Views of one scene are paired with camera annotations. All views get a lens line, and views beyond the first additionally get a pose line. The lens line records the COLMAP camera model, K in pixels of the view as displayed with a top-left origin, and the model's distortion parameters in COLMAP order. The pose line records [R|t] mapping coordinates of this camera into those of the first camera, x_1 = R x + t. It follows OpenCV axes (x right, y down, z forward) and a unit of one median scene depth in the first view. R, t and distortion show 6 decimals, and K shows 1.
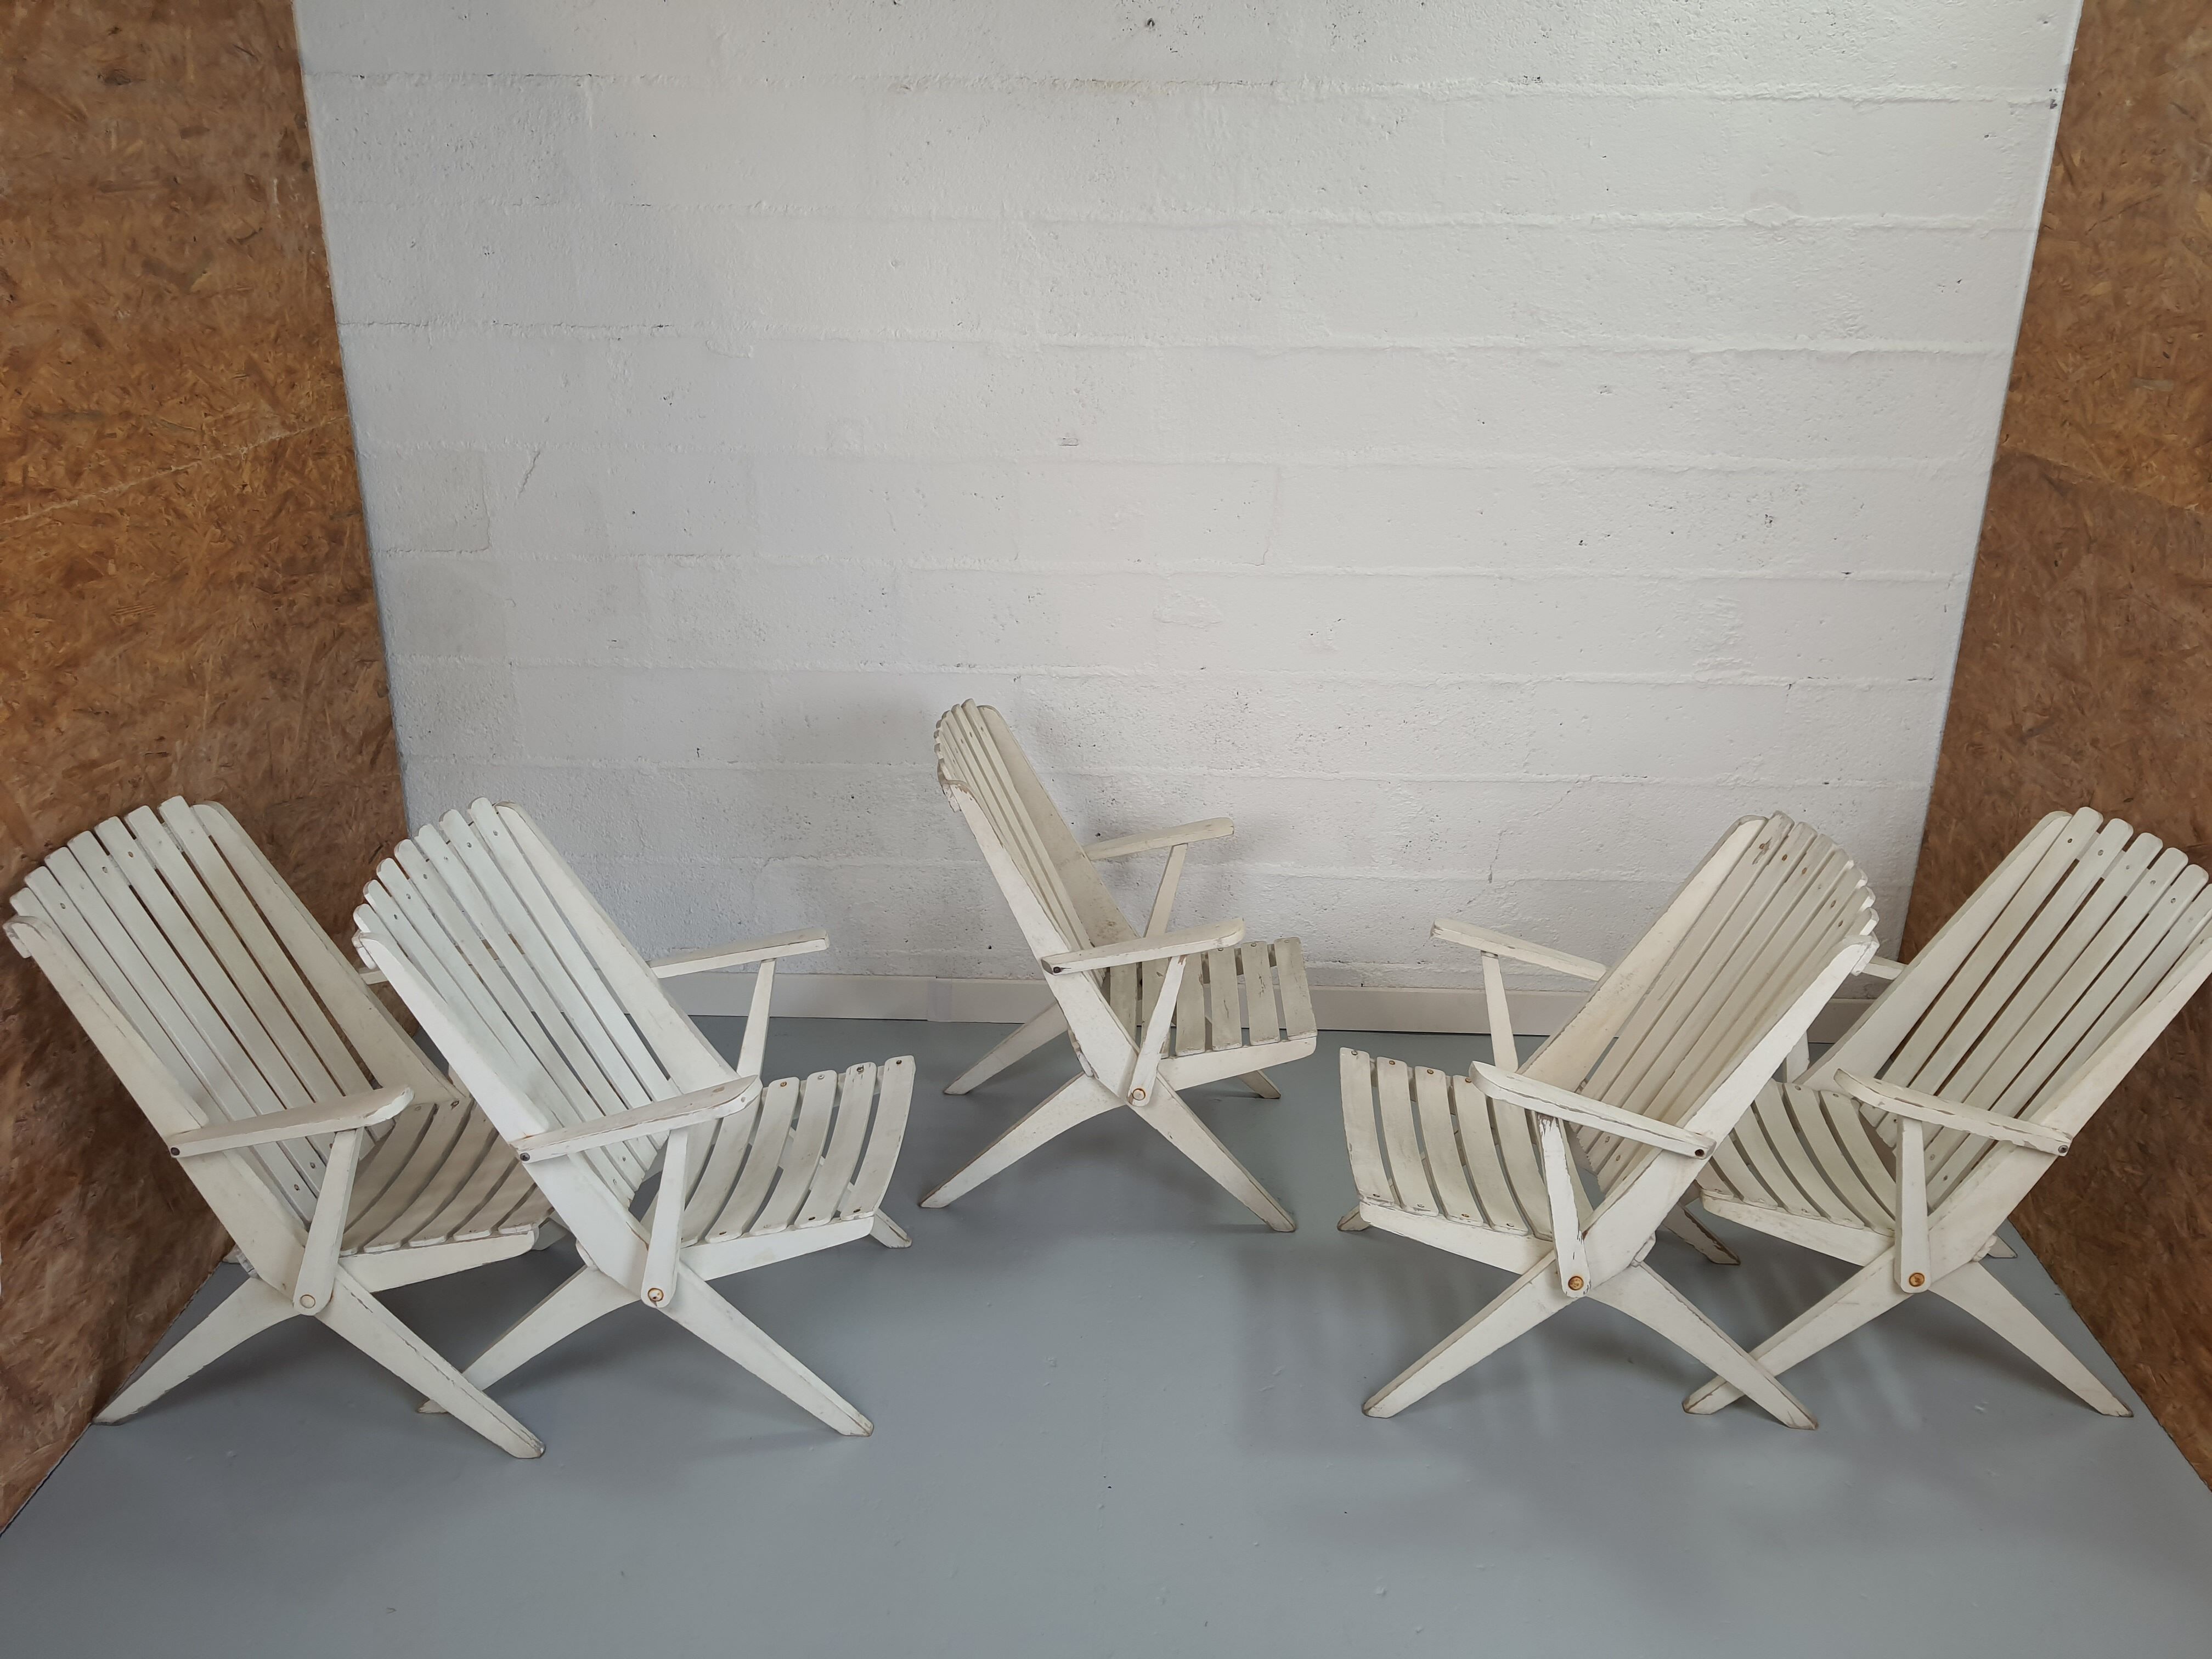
lens RADIAL K [[1725.4, 0, 1117.3], [0, 1725.4, 859.4], [0, 0, 1]] dist [0.051693, -0.083724]
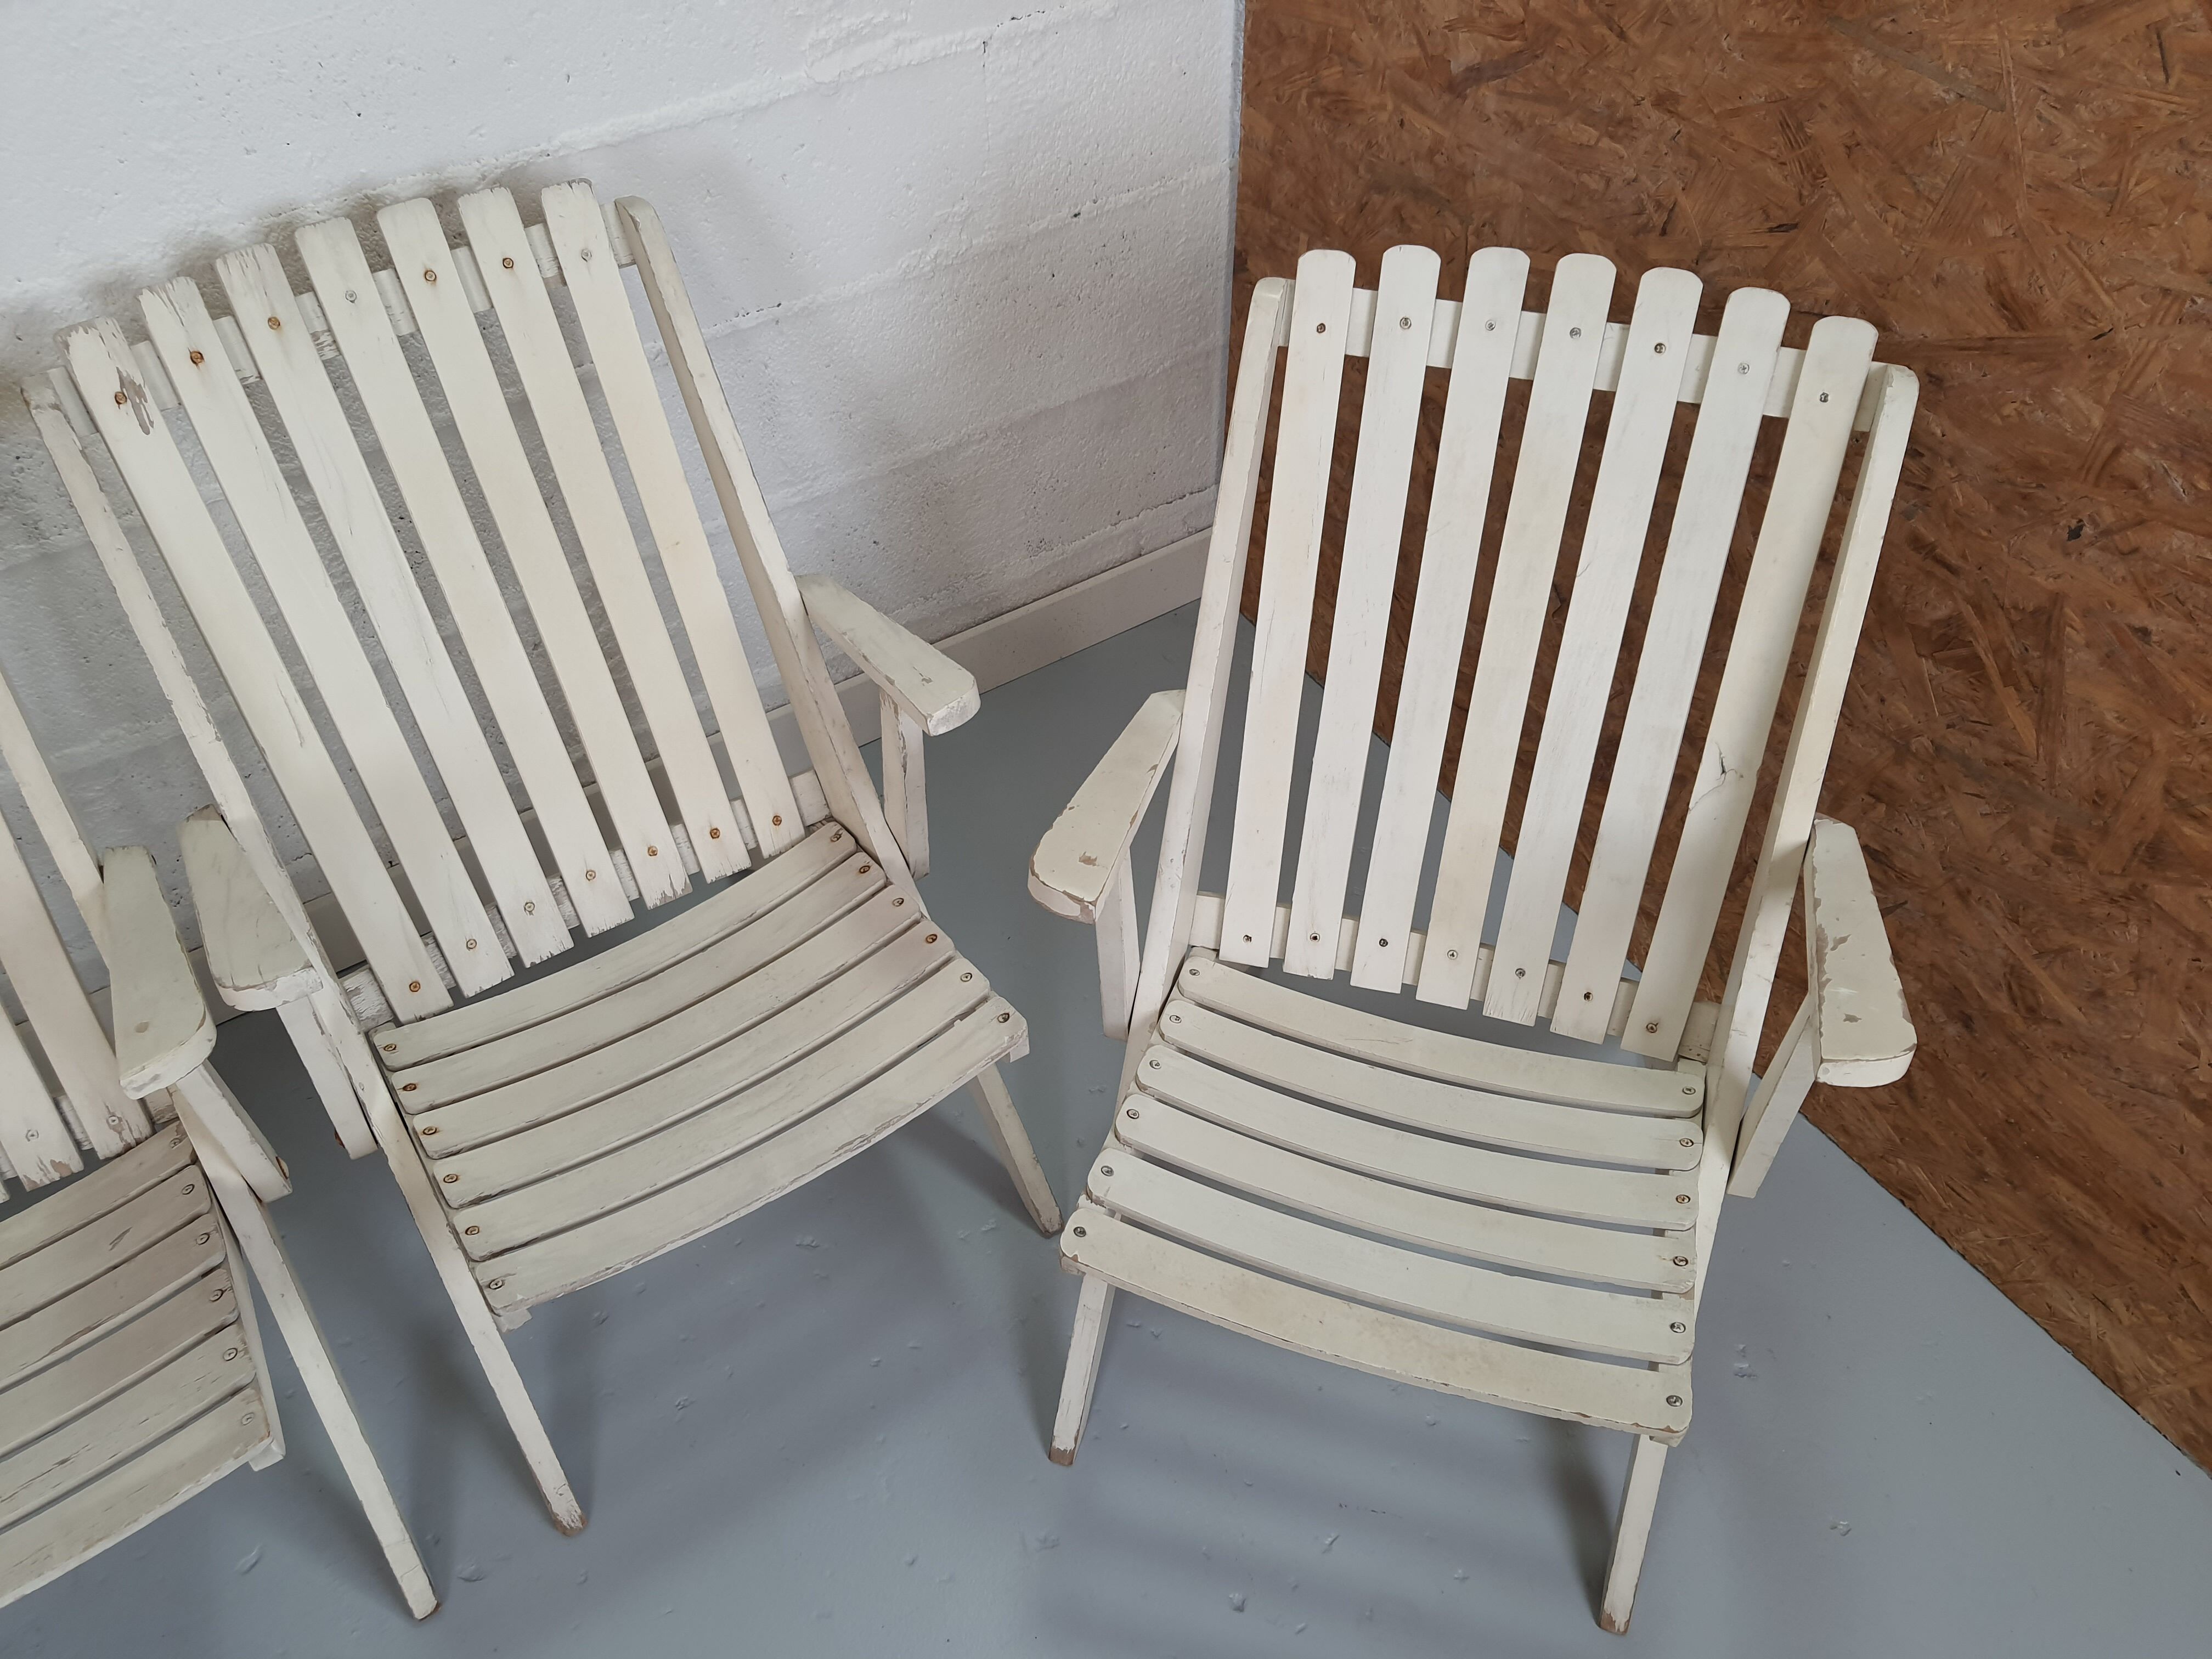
lens RADIAL K [[1725.4, 0, 1107.3], [0, 1725.4, 821.3], [0, 0, 1]] dist [0.051693, -0.083724]
pose [[0.810398, -0.427479, 0.400646, 0.139864], [0.232194, 0.862180, 0.450258, -0.141947], [-0.537905, -0.271860, 0.797966, 0.600700]]
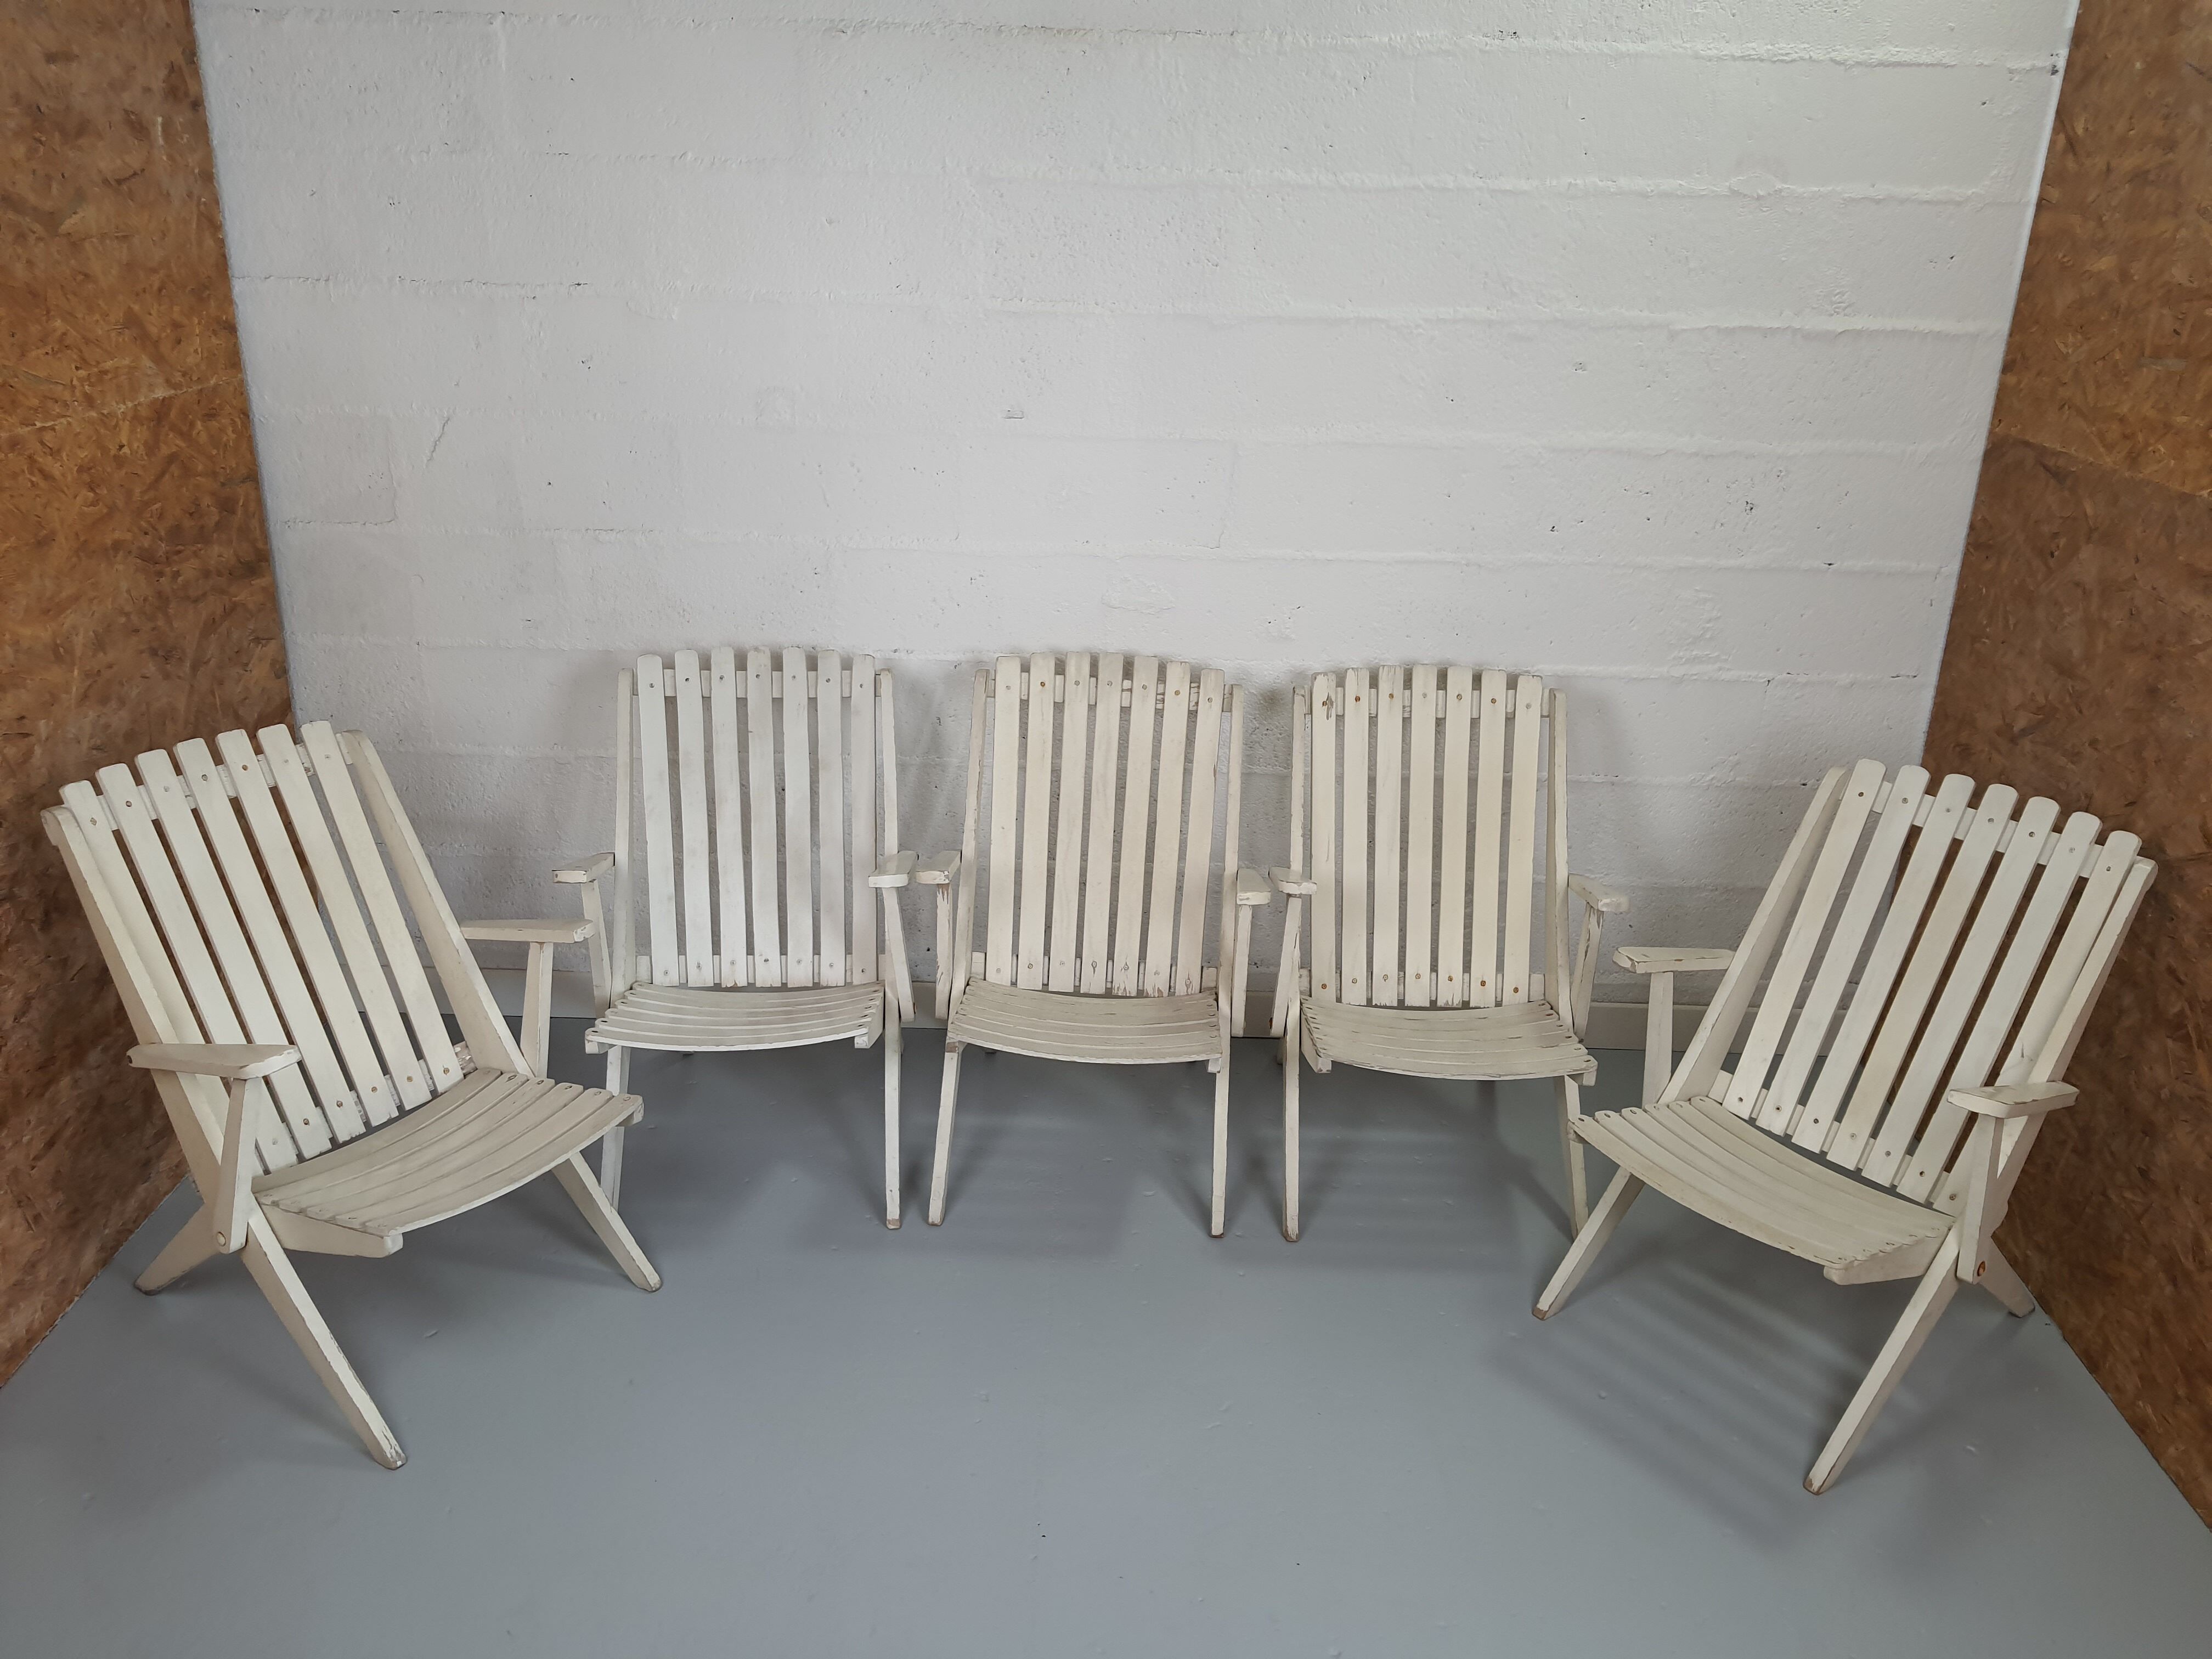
lens RADIAL K [[1725.4, 0, 1102.1], [0, 1725.4, 864.1], [0, 0, 1]] dist [0.051693, -0.083724]
pose [[0.999805, 0.008624, 0.017739, 0.006163], [-0.008680, 0.999958, 0.003075, 0.000422], [-0.017712, -0.003228, 0.999838, 0.060223]]
